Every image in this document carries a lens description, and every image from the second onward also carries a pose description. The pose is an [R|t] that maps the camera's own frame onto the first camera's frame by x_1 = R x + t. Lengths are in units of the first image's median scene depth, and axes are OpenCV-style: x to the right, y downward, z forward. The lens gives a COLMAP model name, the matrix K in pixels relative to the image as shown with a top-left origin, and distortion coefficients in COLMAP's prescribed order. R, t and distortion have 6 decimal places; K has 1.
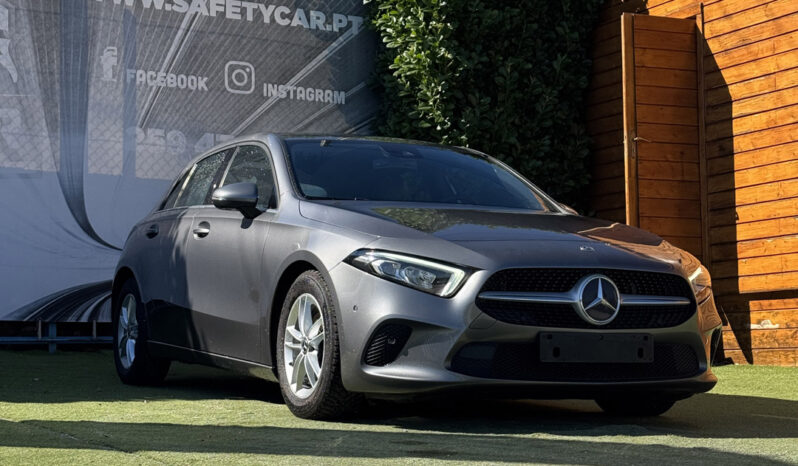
lens RADIAL K [[1496.5, 0, 399.0], [0, 1496.5, 233.0], [0, 0, 1]] dist [0.173718, 0.076819]
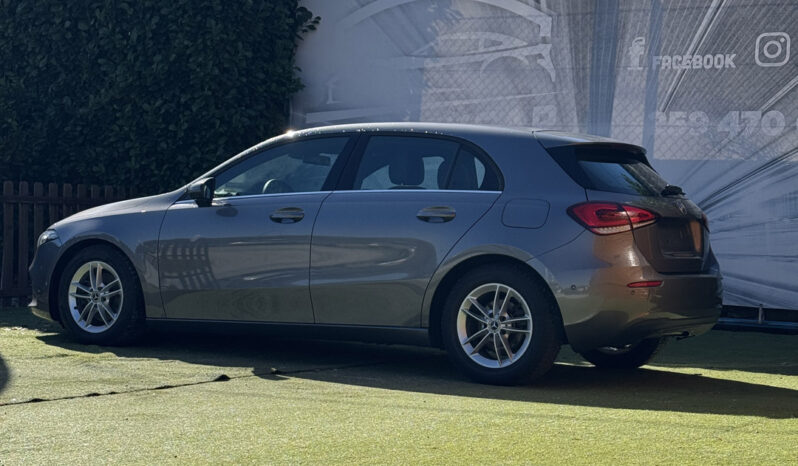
lens RADIAL K [[1496.5, 0, 399.0], [0, 1496.5, 233.0], [0, 0, 1]] dist [0.173718, 0.076819]
pose [[0.498843, 0.005517, -0.866675, 0.625926], [0.008563, 0.999900, 0.011294, 0.000082], [0.866650, -0.013055, 0.498746, 0.321770]]
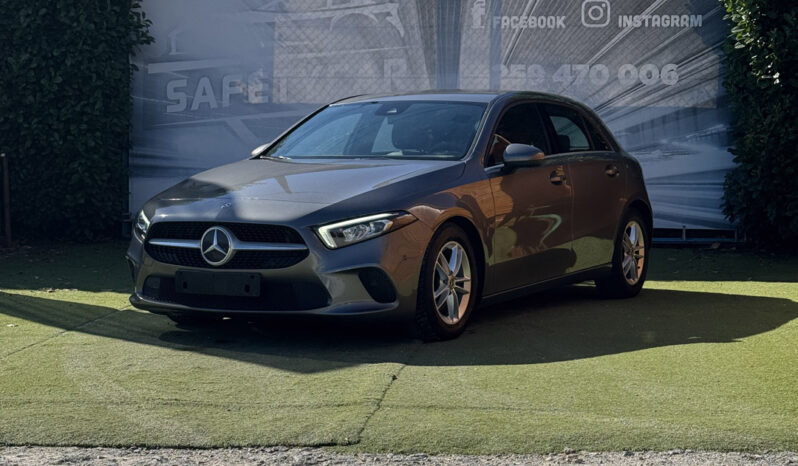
lens RADIAL K [[1496.5, 0, 399.0], [0, 1496.5, 233.0], [0, 0, 1]] dist [0.173718, 0.076819]
pose [[0.811648, 0.019632, -0.583817, 0.460289], [0.036078, 0.995842, 0.083644, -0.038559], [0.583032, -0.088952, 0.807565, -0.035588]]
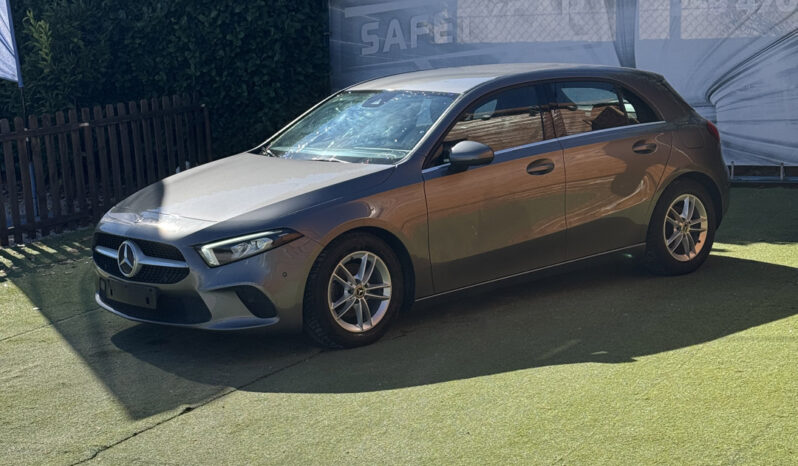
lens RADIAL K [[1496.5, 0, 399.0], [0, 1496.5, 233.0], [0, 0, 1]] dist [0.173718, 0.076819]
pose [[0.557182, 0.088229, -0.825690, 0.662107], [0.085989, 0.982864, 0.163050, -0.096108], [0.825926, -0.161849, 0.540047, 0.169621]]
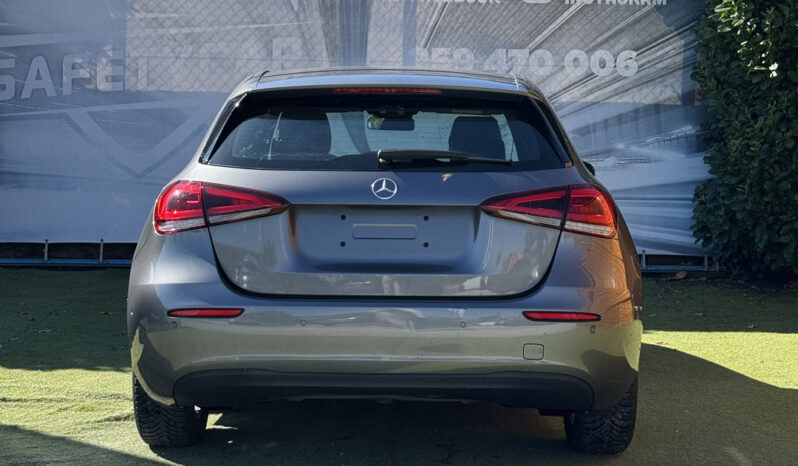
lens RADIAL K [[1496.5, 0, 399.0], [0, 1496.5, 233.0], [0, 0, 1]] dist [0.173718, 0.076819]
pose [[0.869161, 0.028082, -0.493731, 0.289736], [0.022644, 0.995079, 0.096460, -0.044152], [0.494011, -0.095019, 0.864248, 0.144980]]
